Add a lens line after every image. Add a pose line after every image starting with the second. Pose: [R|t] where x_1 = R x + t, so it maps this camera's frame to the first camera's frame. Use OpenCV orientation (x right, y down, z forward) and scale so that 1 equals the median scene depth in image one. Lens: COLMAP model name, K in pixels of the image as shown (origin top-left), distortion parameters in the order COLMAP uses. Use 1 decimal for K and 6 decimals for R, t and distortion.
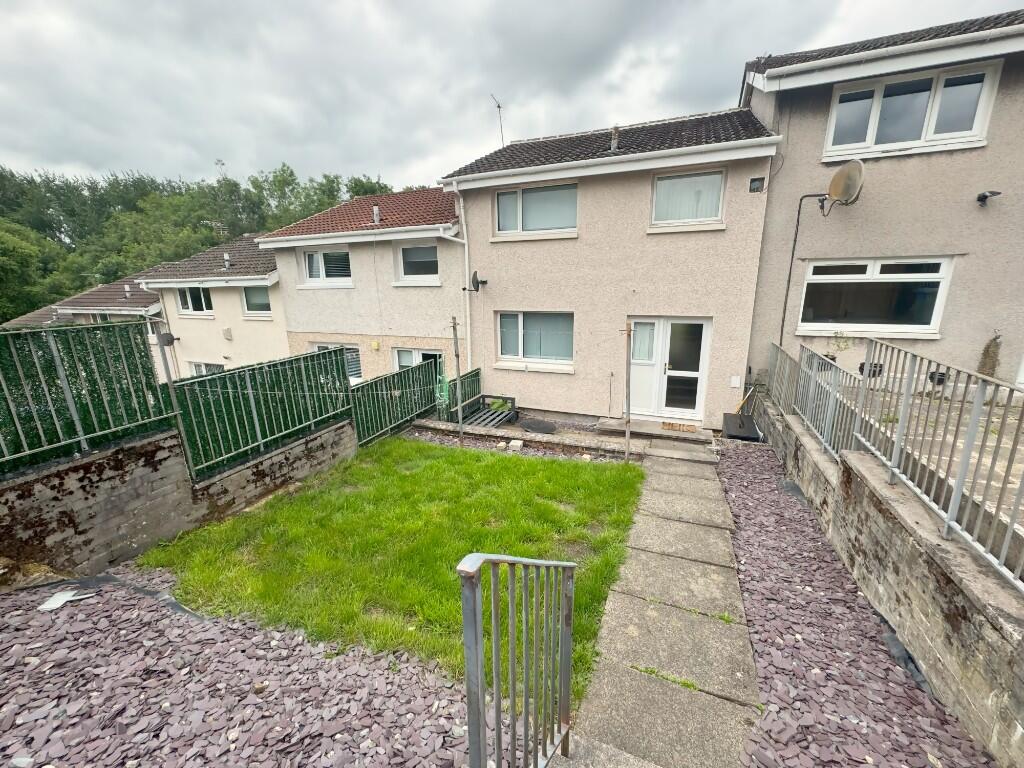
lens RADIAL K [[406.5, 0, 512.9], [0, 406.5, 380.8], [0, 0, 1]] dist [-0.001011, -0.000200]
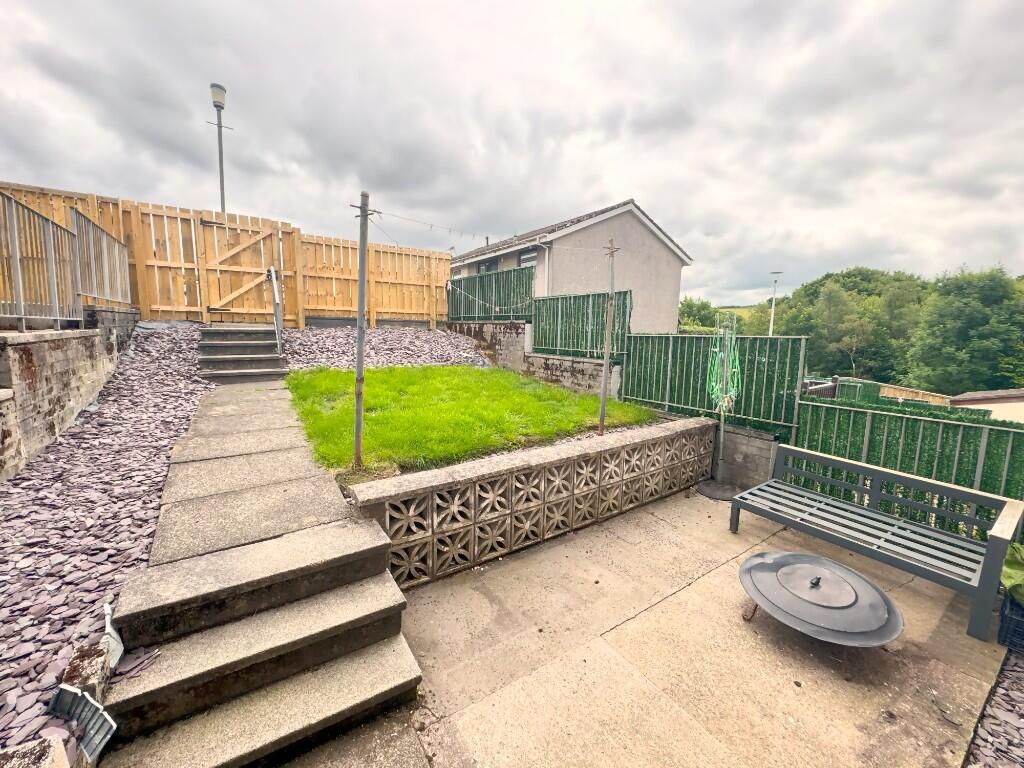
lens RADIAL K [[406.5, 0, 511.1], [0, 406.5, 377.4], [0, 0, 1]] dist [-0.001011, -0.000200]
pose [[-0.549689, 0.115200, -0.827388, 0.724180], [-0.207663, 0.940511, 0.268916, -0.113215], [0.809146, 0.319638, -0.493066, 1.660049]]
